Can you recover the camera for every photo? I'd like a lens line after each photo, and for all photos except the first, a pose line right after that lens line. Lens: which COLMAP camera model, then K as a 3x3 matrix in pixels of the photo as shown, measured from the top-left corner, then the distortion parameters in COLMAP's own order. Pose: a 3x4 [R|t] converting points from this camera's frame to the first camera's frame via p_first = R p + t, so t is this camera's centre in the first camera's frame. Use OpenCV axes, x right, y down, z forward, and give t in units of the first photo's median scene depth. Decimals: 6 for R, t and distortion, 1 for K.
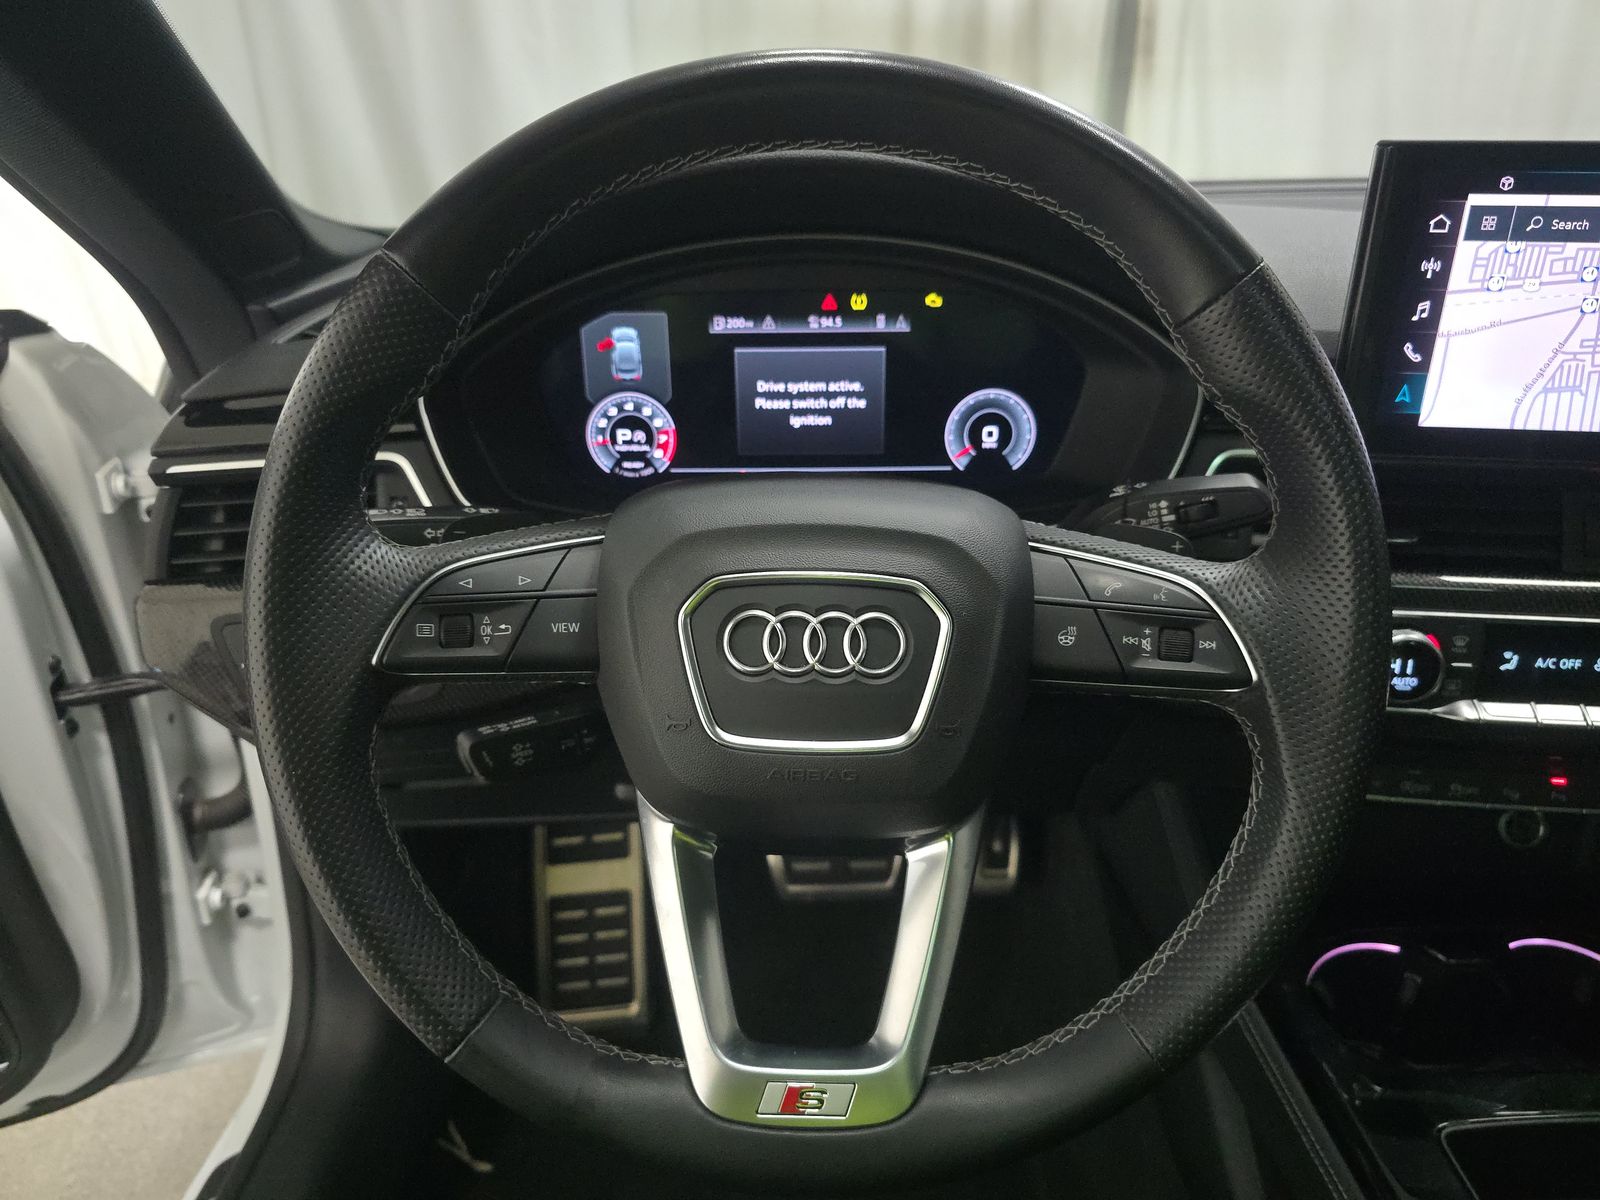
lens RADIAL K [[1076.0, 0, 813.9], [0, 1076.0, 598.5], [0, 0, 1]] dist [0.024876, -0.023871]
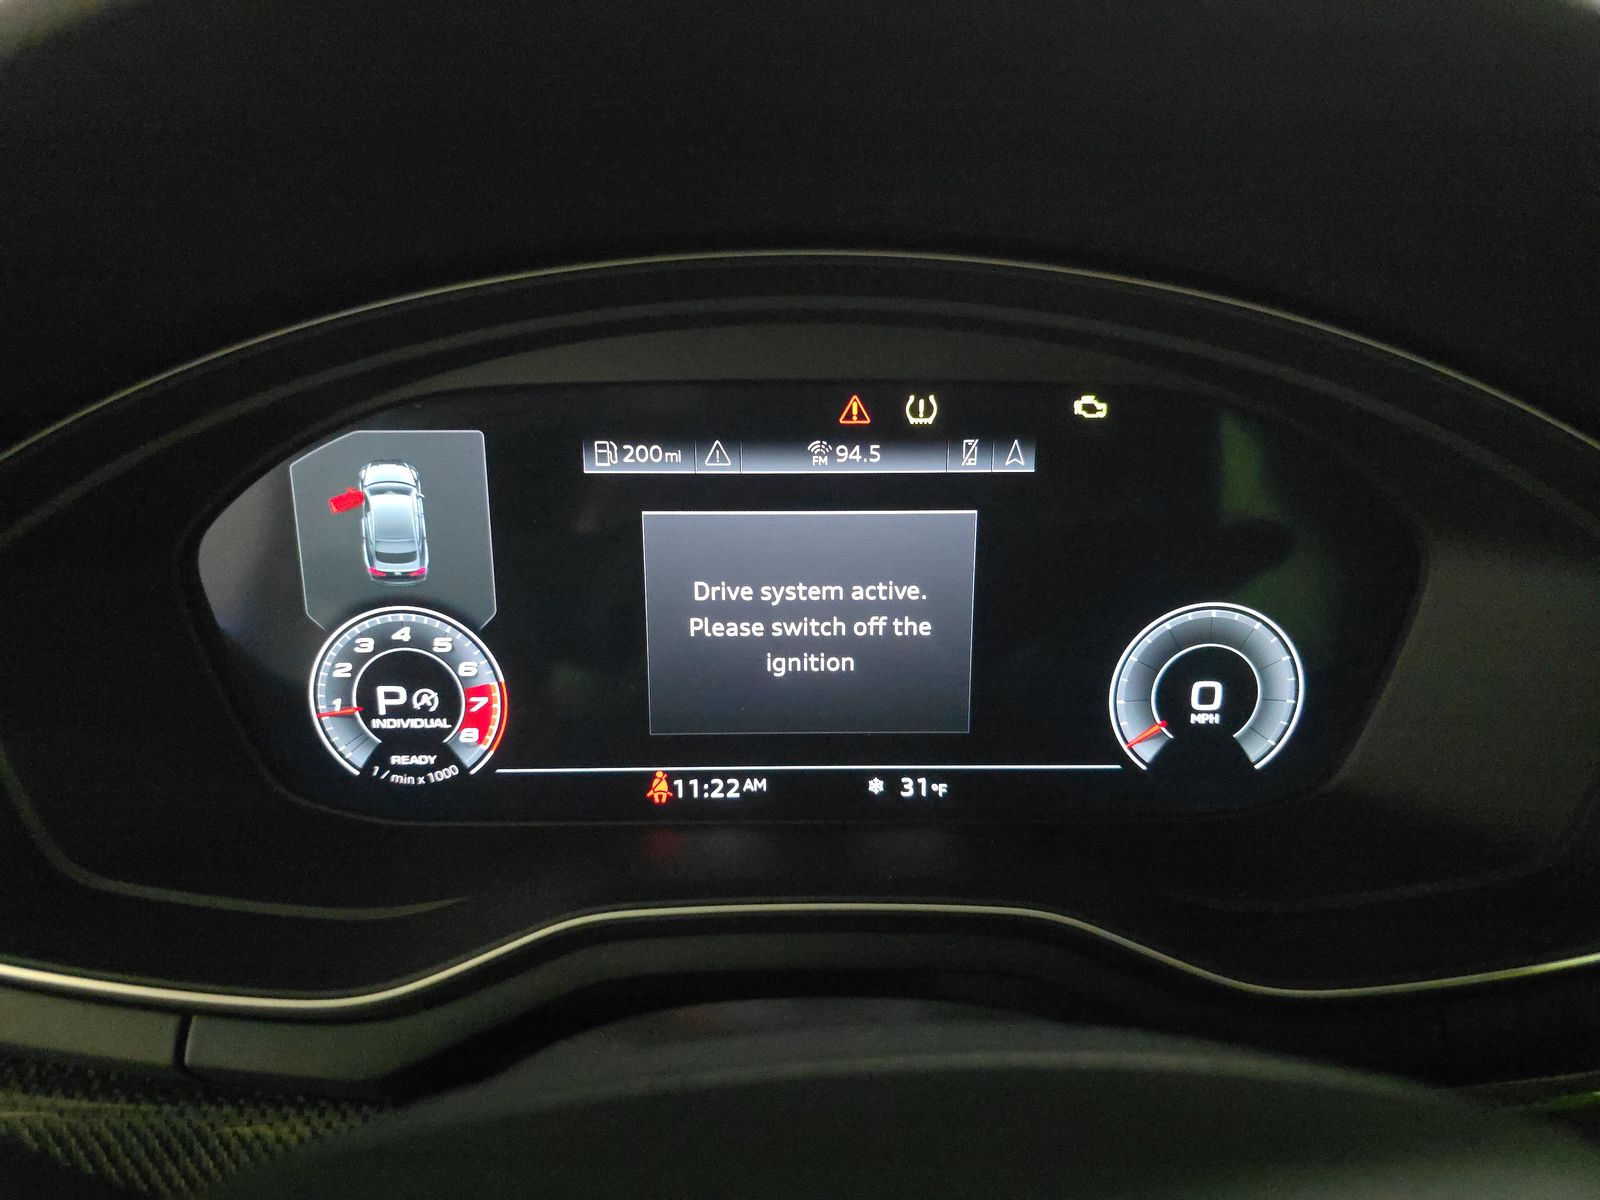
lens RADIAL K [[1076.0, 0, 800.6], [0, 1076.0, 549.4], [0, 0, 1]] dist [0.024876, -0.023871]
pose [[0.999688, 0.003365, 0.024740, -0.018407], [-0.000145, 0.991643, -0.129015, -0.156522], [-0.024968, 0.128971, 0.991334, 0.553189]]
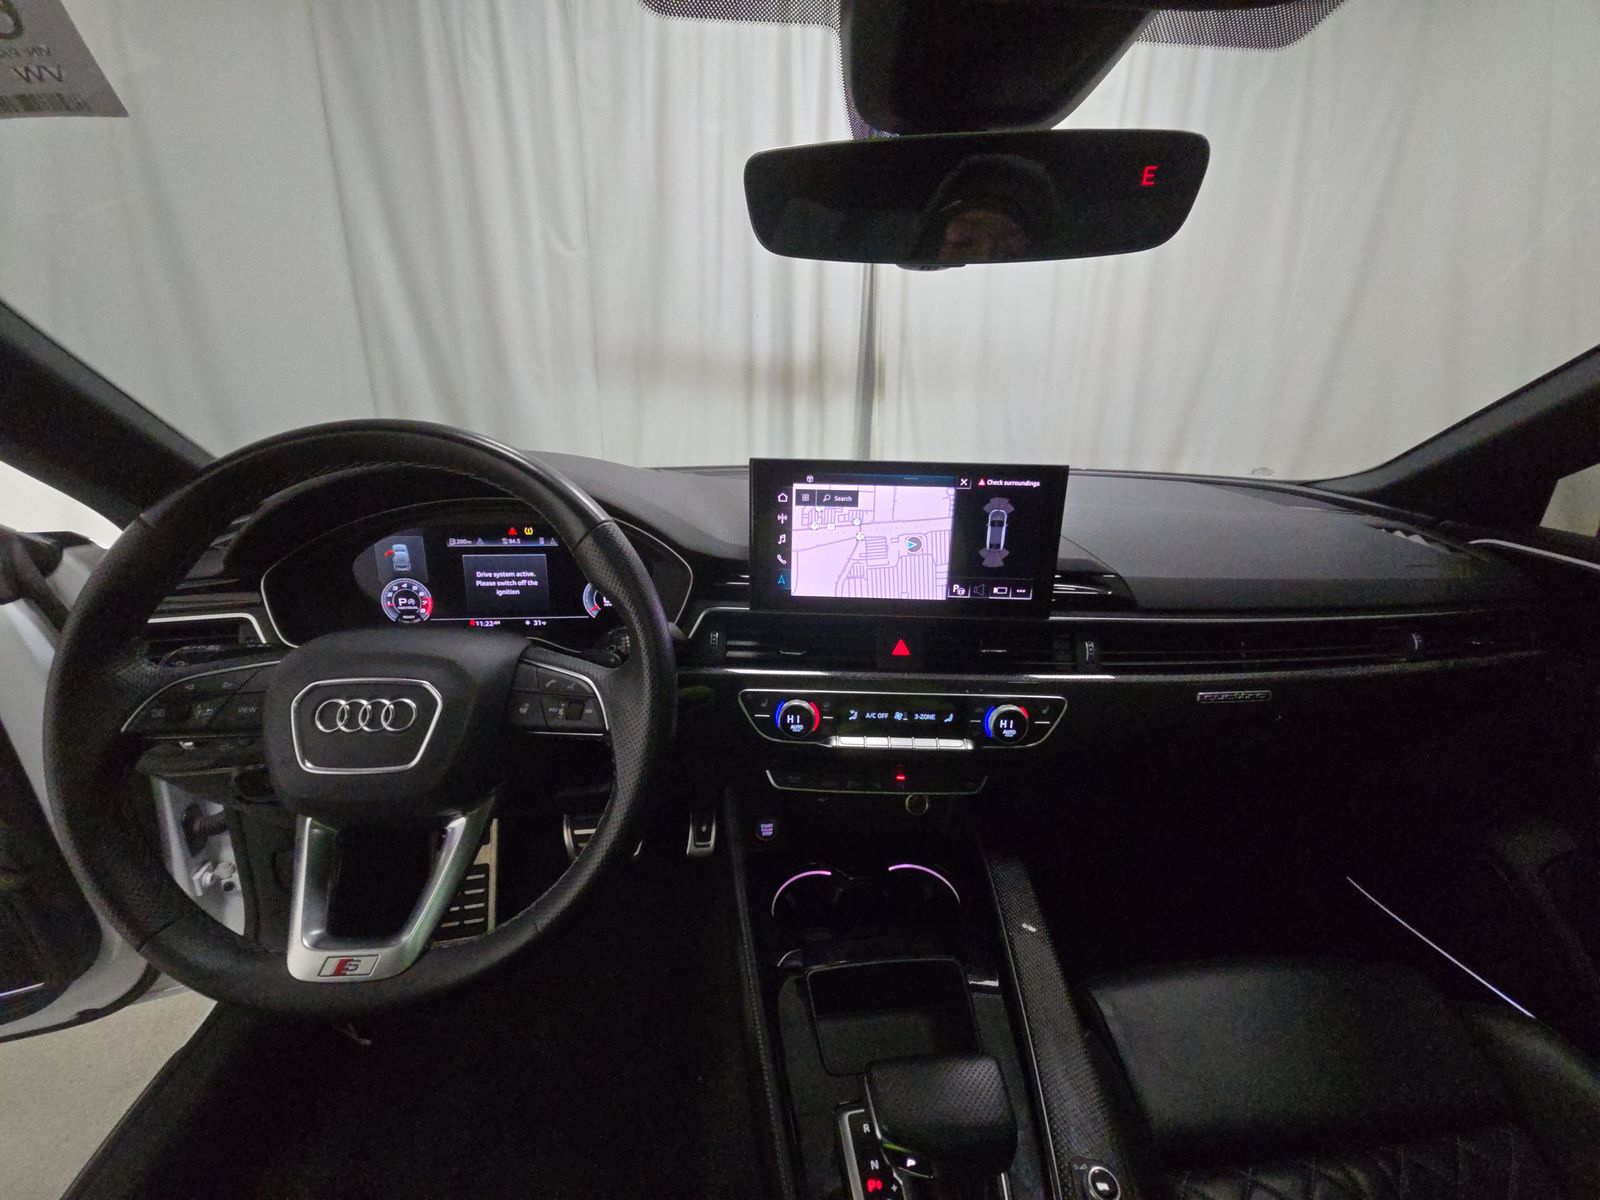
lens RADIAL K [[632.9, 0, 797.4], [0, 632.9, 606.2], [0, 0, 1]] dist [-0.000144, 0.000962]
pose [[0.995991, -0.008734, 0.089022, 0.400814], [0.019446, 0.992561, -0.120182, -0.000763], [-0.087310, 0.121431, 0.988752, -0.120569]]
